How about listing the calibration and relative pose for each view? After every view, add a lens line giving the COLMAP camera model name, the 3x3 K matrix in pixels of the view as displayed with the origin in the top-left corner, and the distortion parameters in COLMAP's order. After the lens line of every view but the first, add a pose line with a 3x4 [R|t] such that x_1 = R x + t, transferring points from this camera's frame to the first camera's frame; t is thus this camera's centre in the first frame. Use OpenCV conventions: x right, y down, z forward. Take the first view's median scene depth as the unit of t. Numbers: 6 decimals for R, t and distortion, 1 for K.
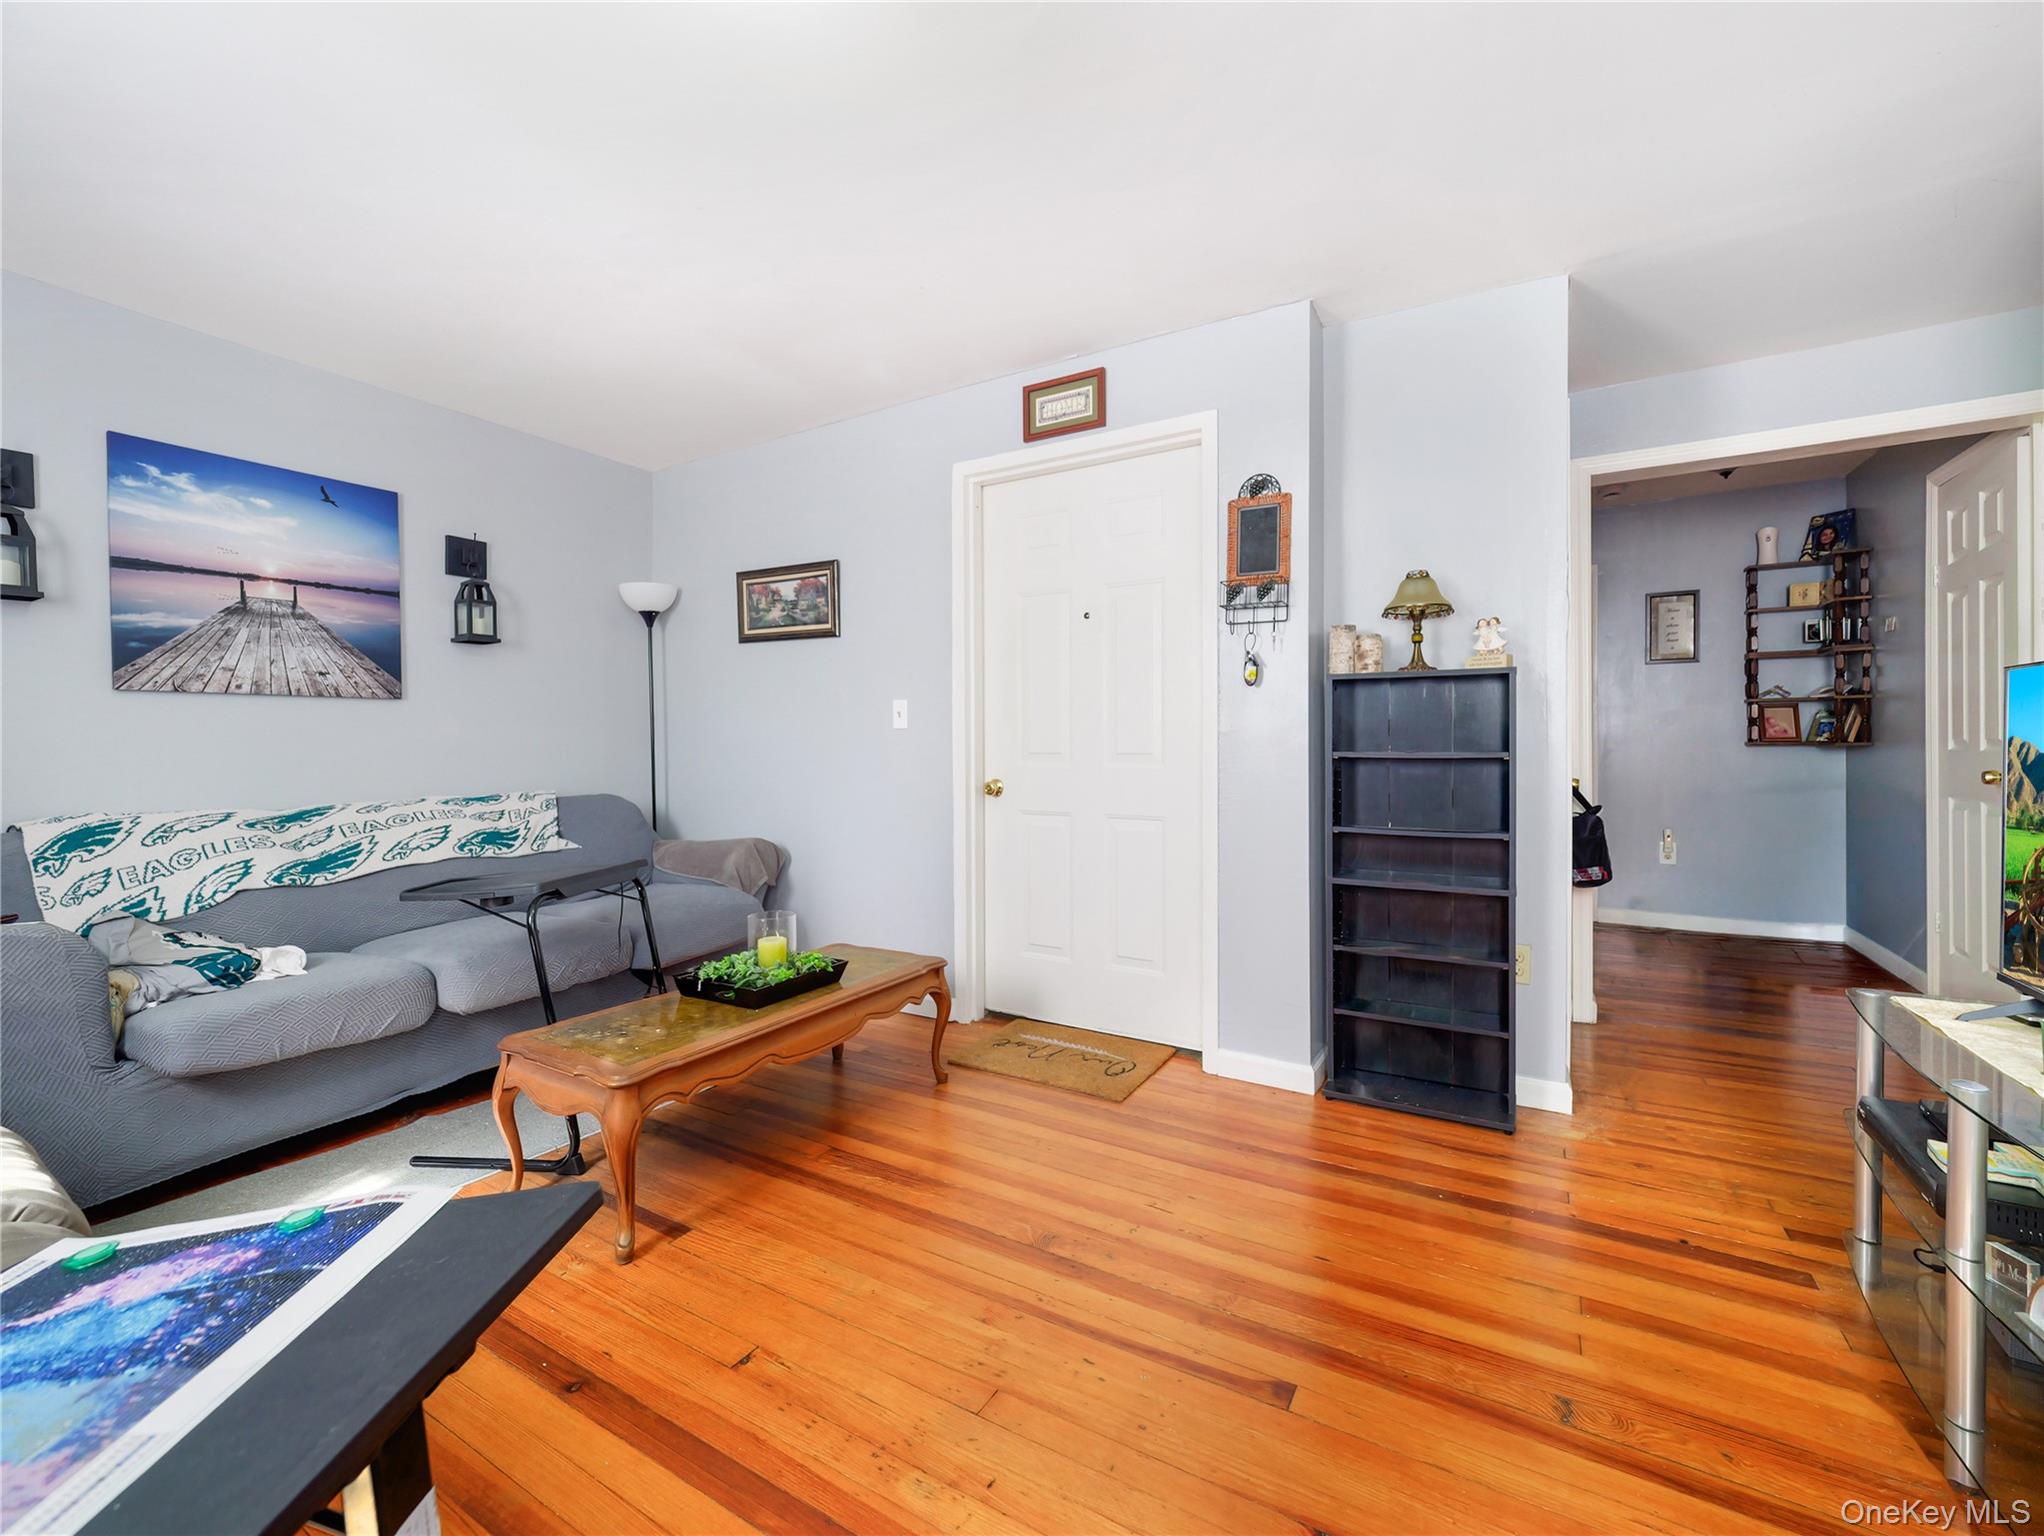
lens RADIAL K [[847.2, 0, 1008.2], [0, 847.2, 752.8], [0, 0, 1]] dist [0.000095, -0.006552]
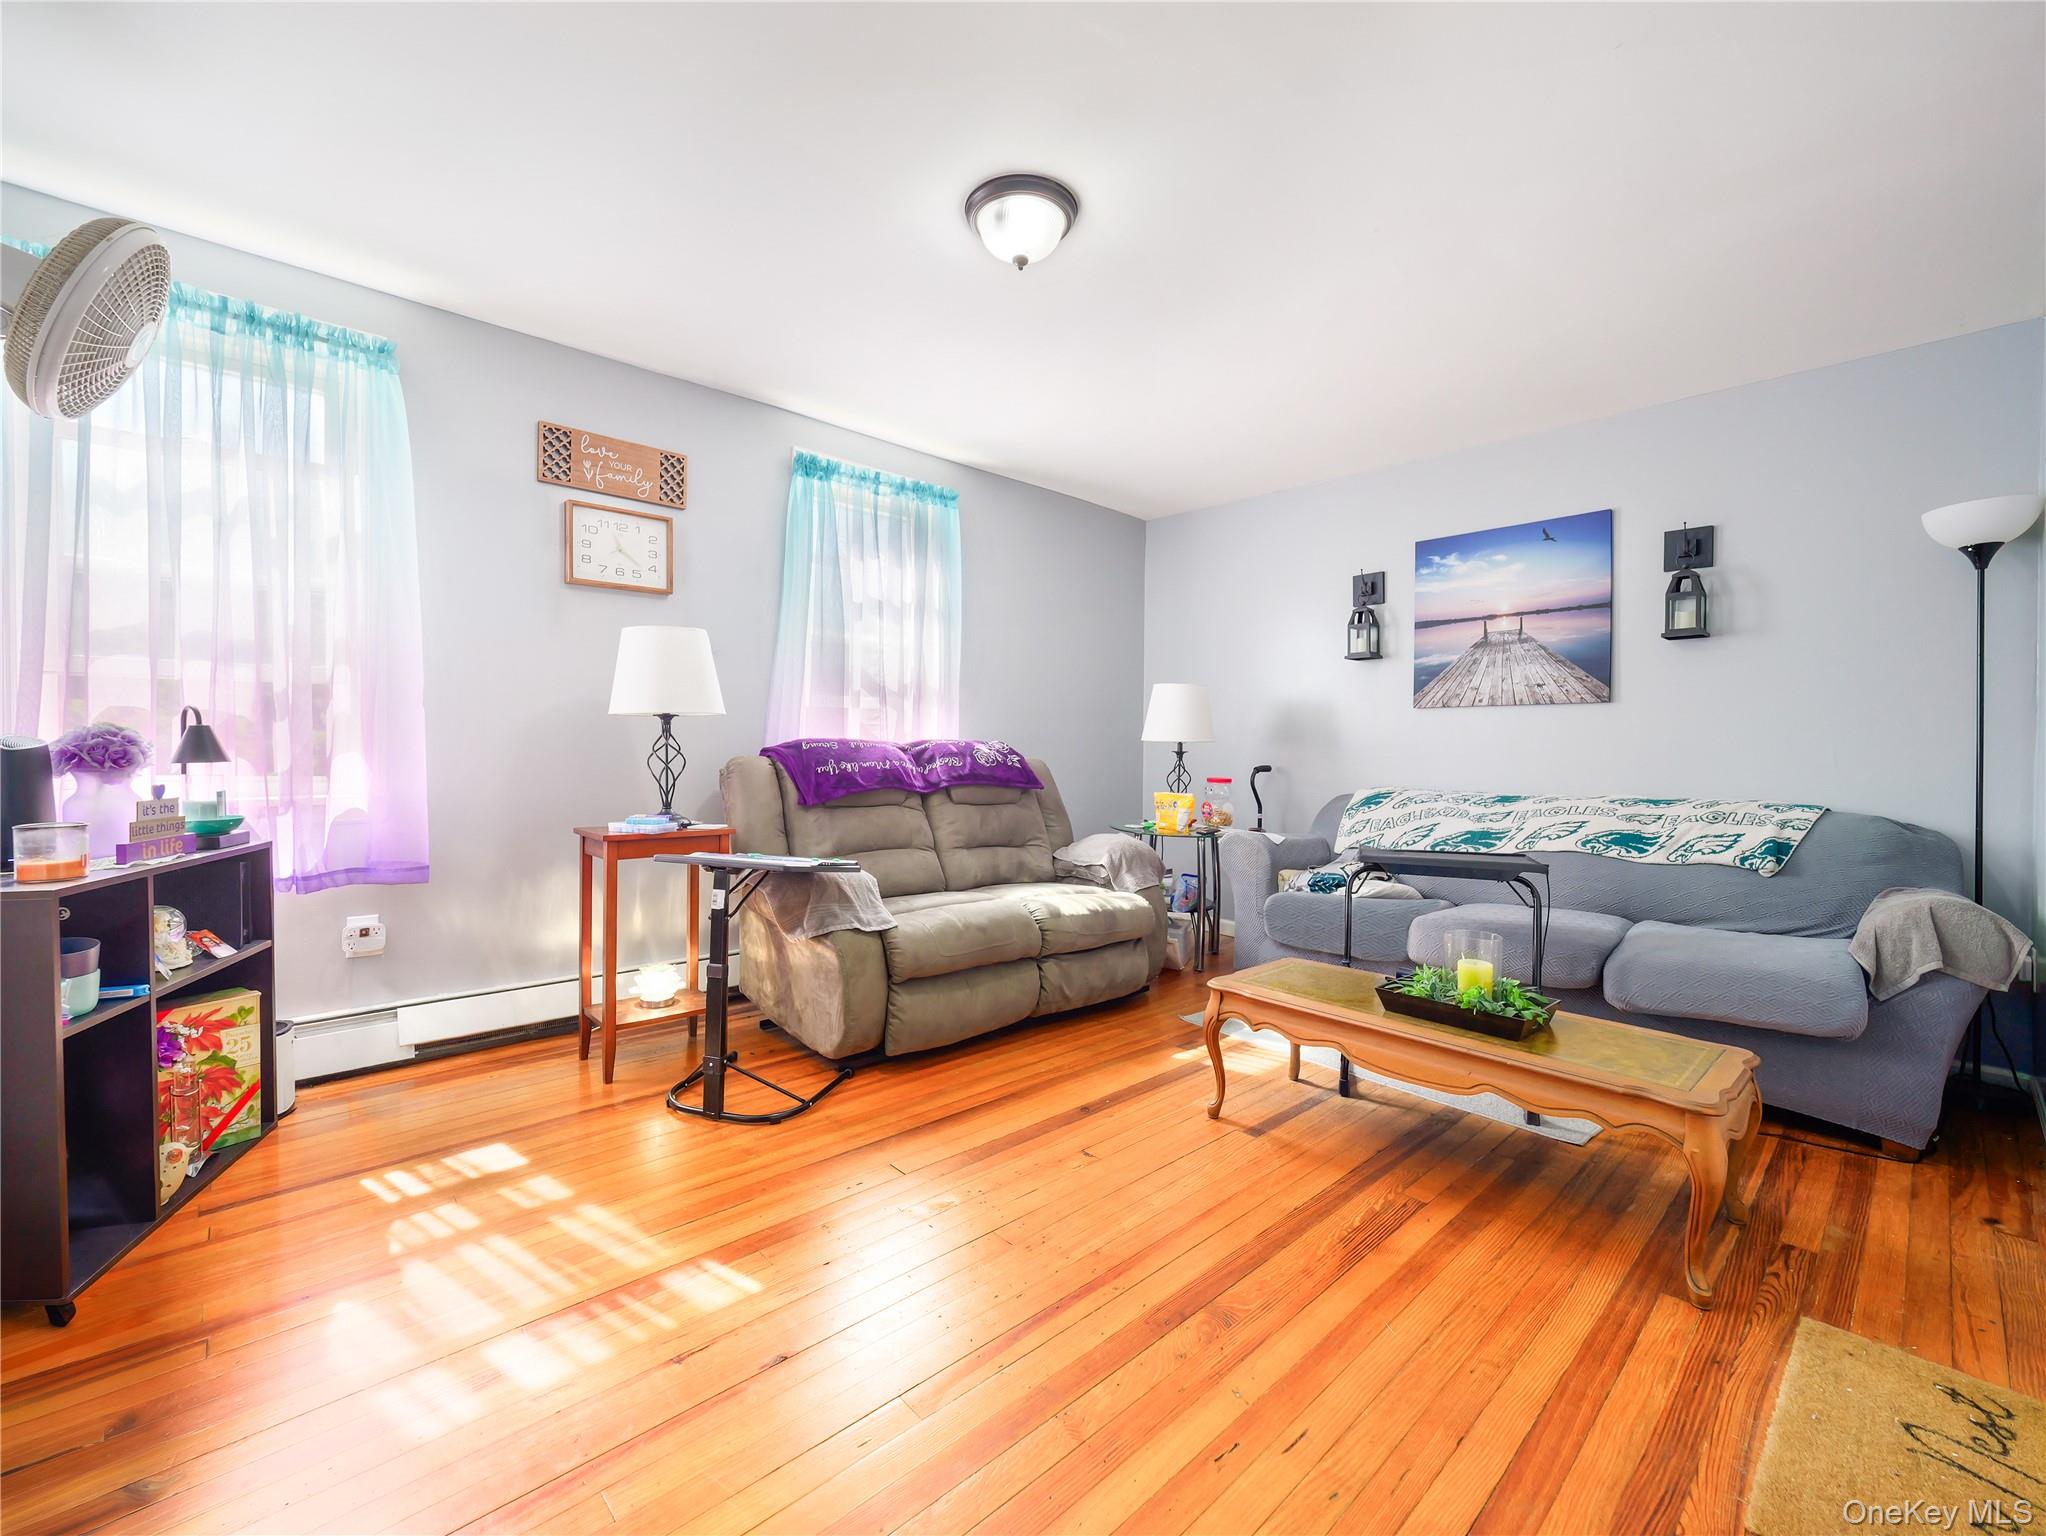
lens RADIAL K [[848.0, 0, 1009.2], [0, 848.0, 752.8], [0, 0, 1]] dist [0.000095, -0.006552]
pose [[-0.275646, 0.009525, -0.961212, 0.584887], [-0.017592, 0.999733, 0.014952, -0.002522], [0.961098, 0.021031, -0.275405, 0.641962]]
